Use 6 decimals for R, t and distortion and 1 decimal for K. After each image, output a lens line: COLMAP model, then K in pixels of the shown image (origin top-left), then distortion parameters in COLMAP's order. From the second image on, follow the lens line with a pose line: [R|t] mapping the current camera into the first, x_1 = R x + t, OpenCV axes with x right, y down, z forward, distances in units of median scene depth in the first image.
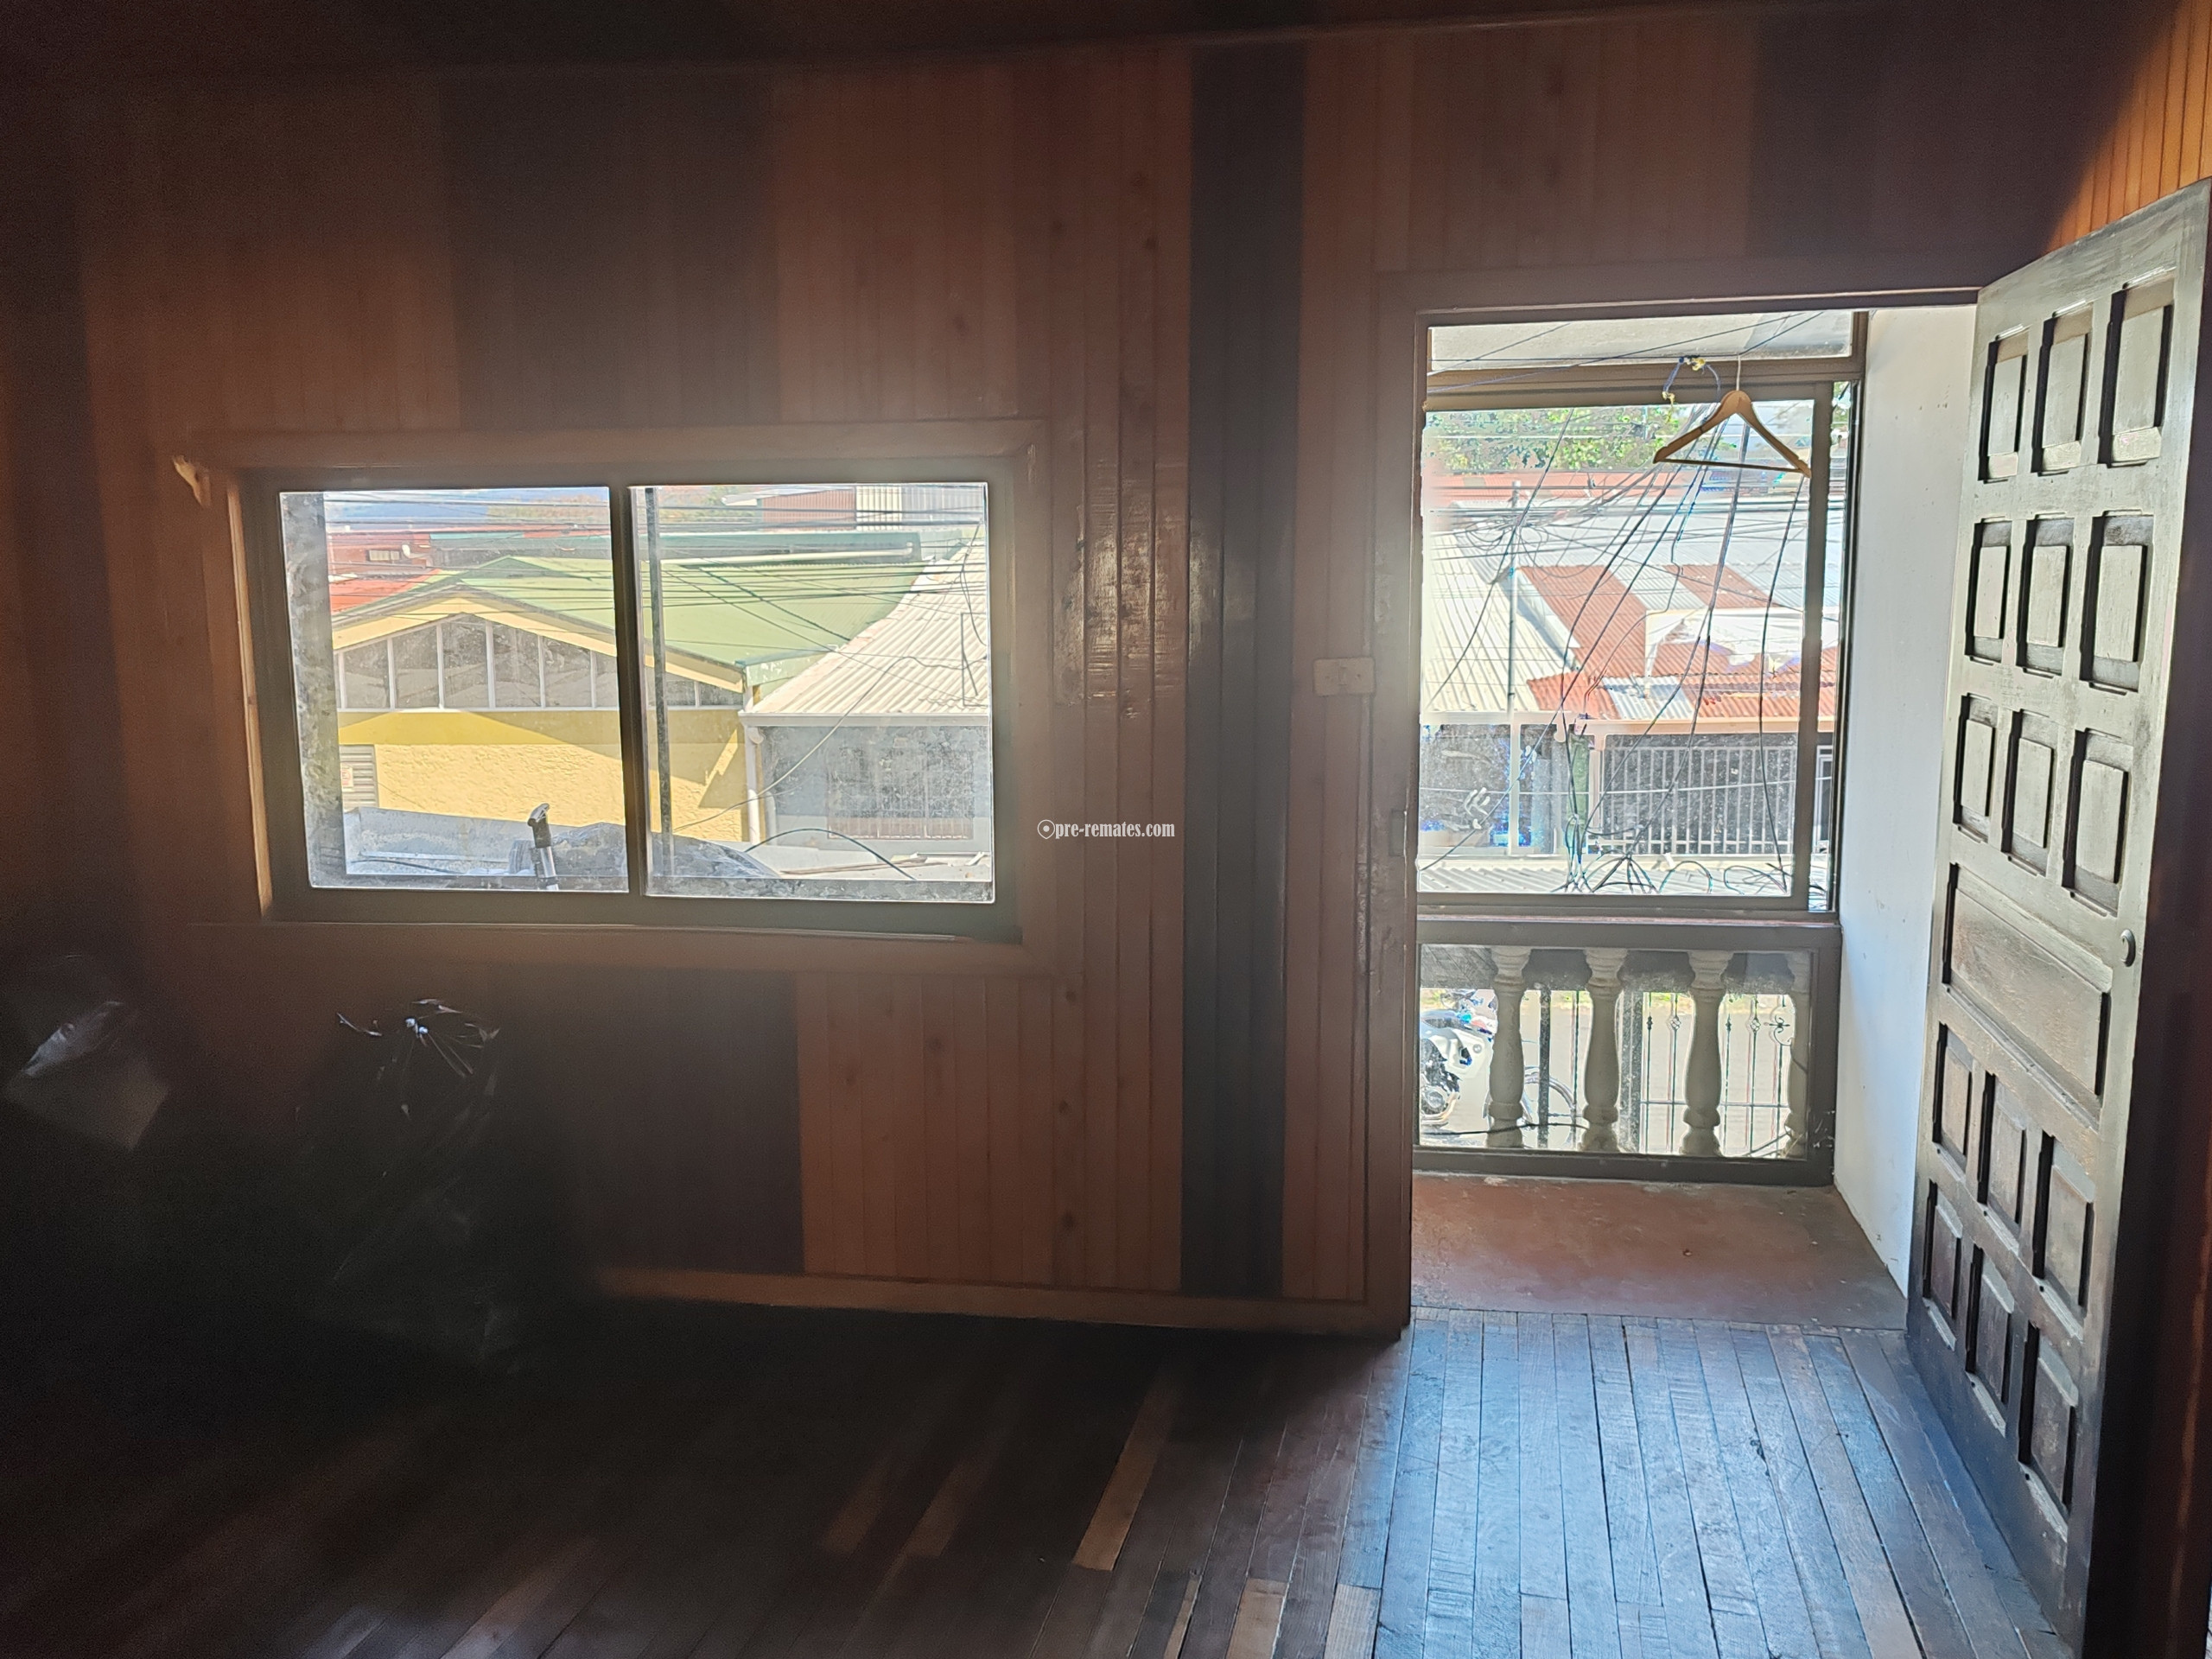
lens RADIAL K [[1712.9, 0, 1095.3], [0, 1712.9, 830.6], [0, 0, 1]] dist [0.044872, -0.046667]
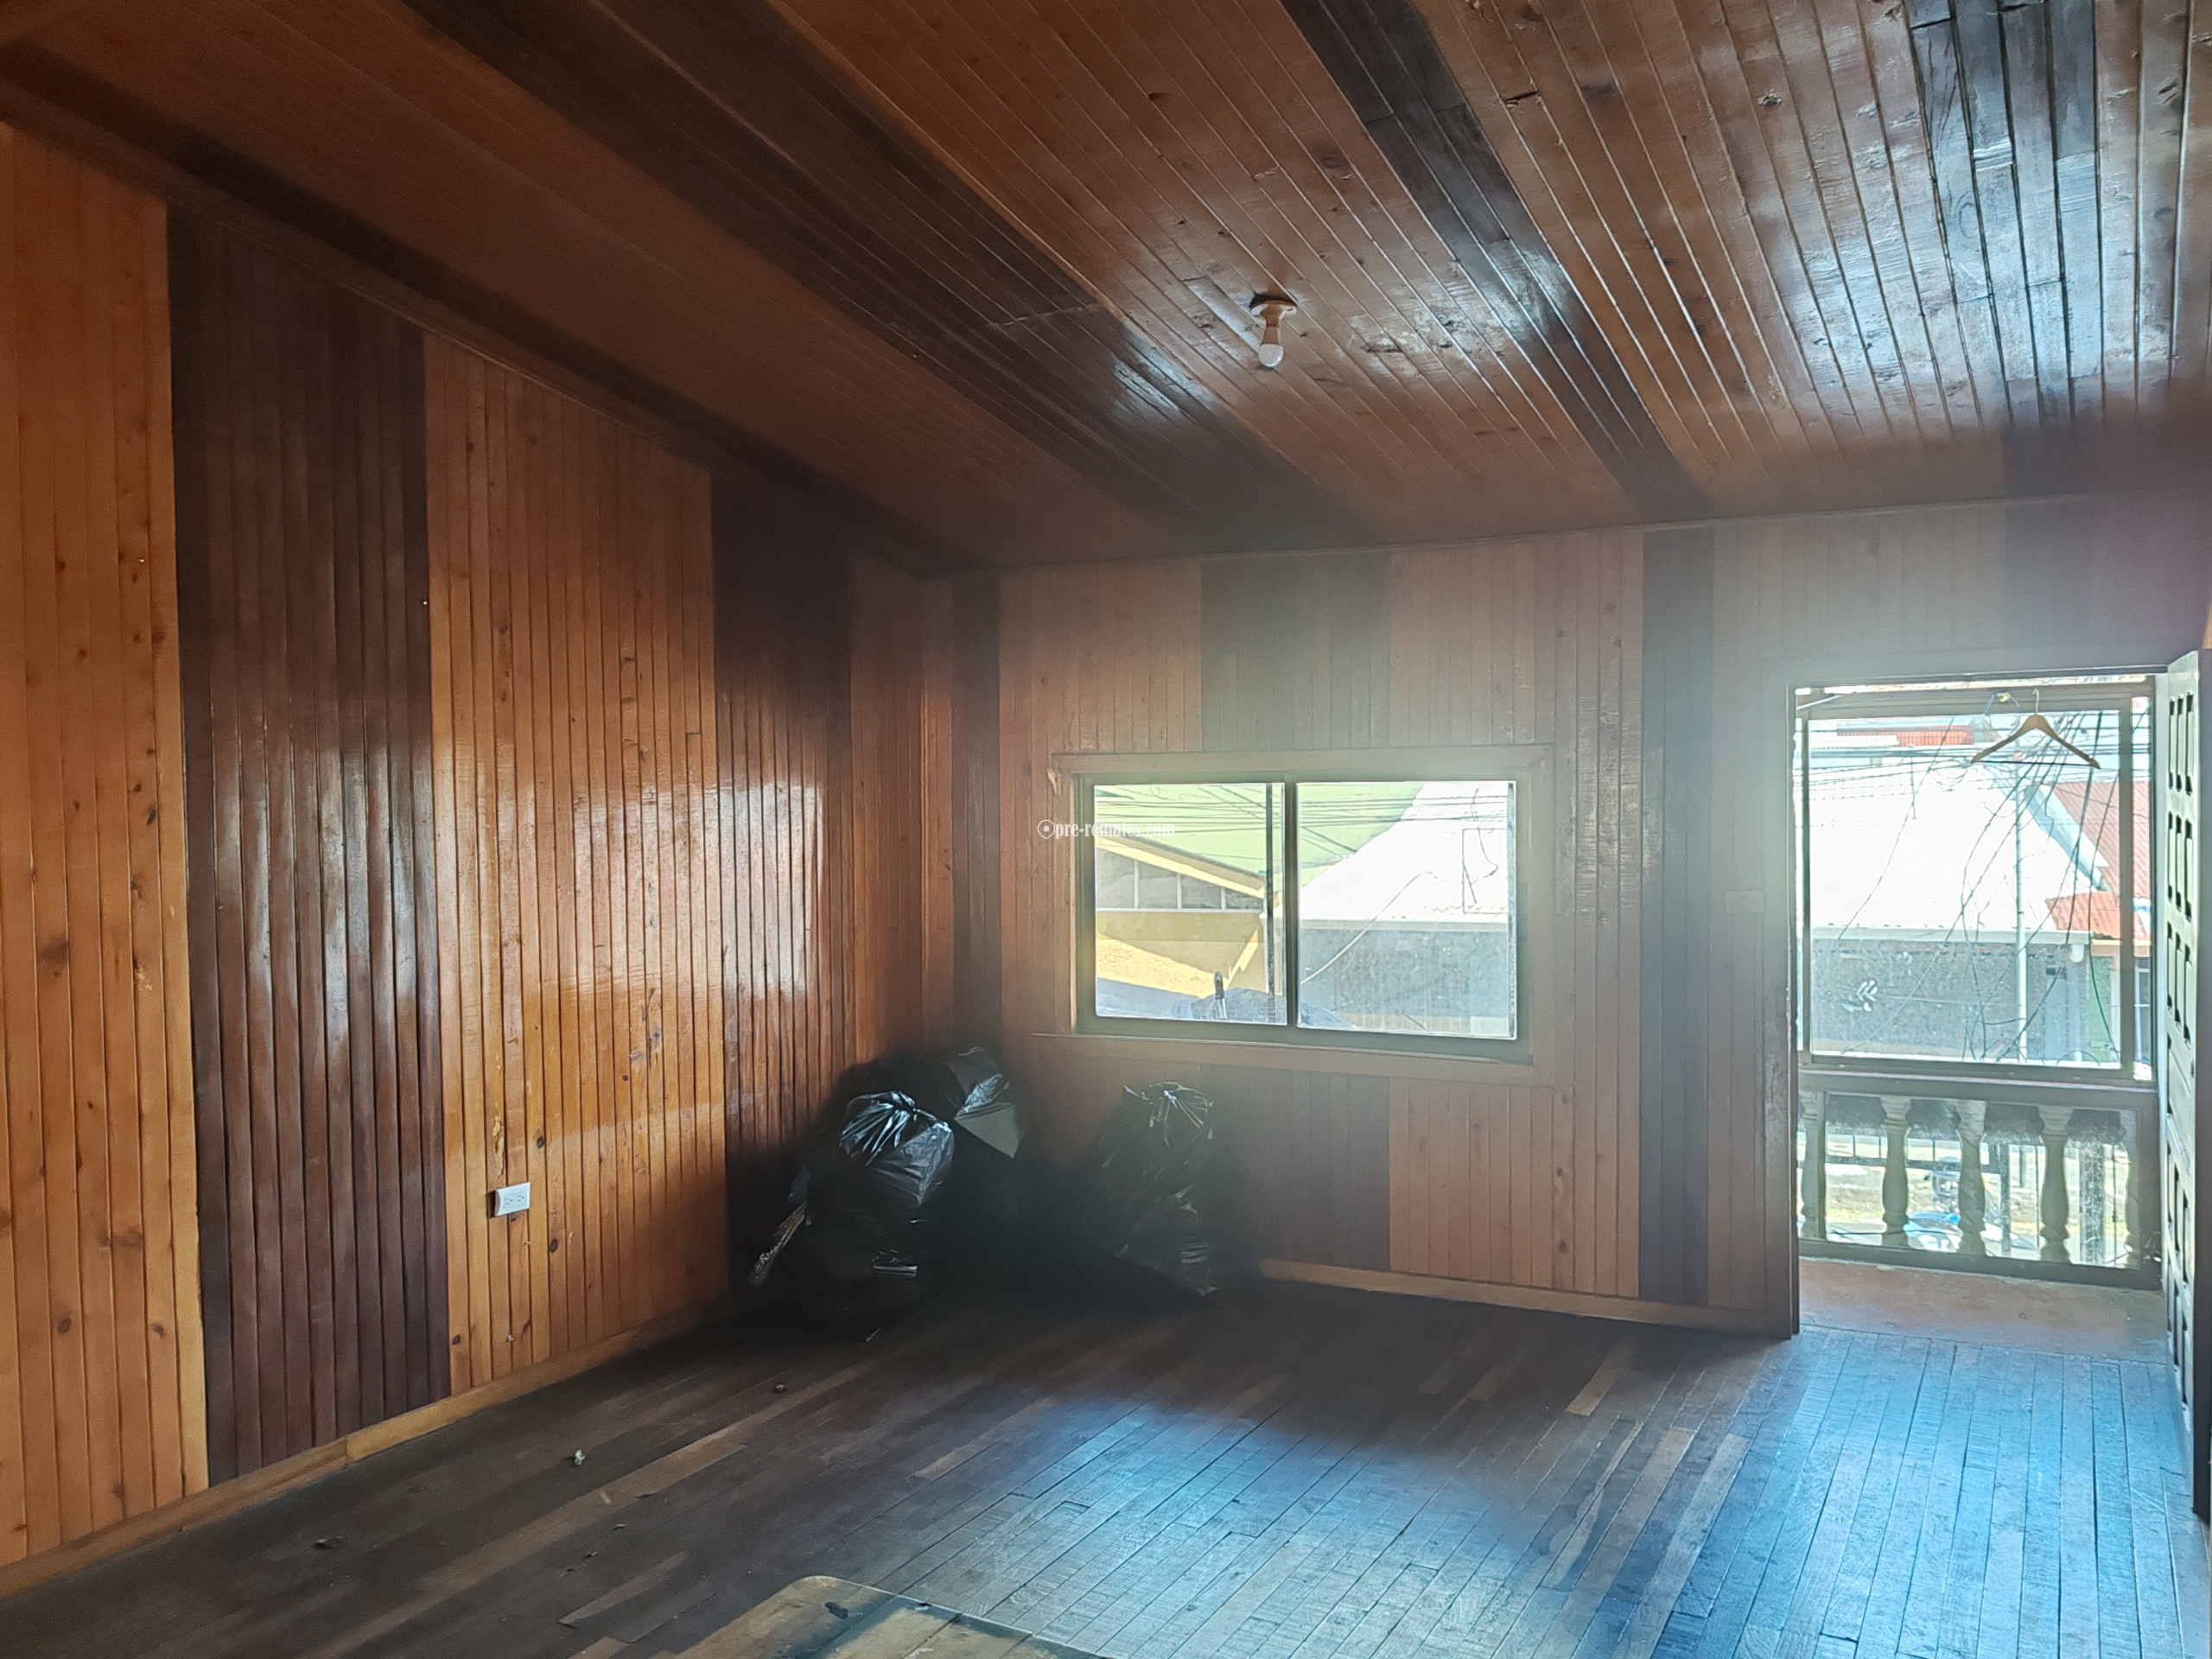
lens RADIAL K [[1712.9, 0, 1095.3], [0, 1712.9, 830.6], [0, 0, 1]] dist [0.044872, -0.046667]
pose [[0.960816, 0.005588, -0.277131, 0.006416], [-0.038509, 0.992792, -0.113493, 0.038284], [0.274500, 0.119718, 0.954106, -0.543766]]
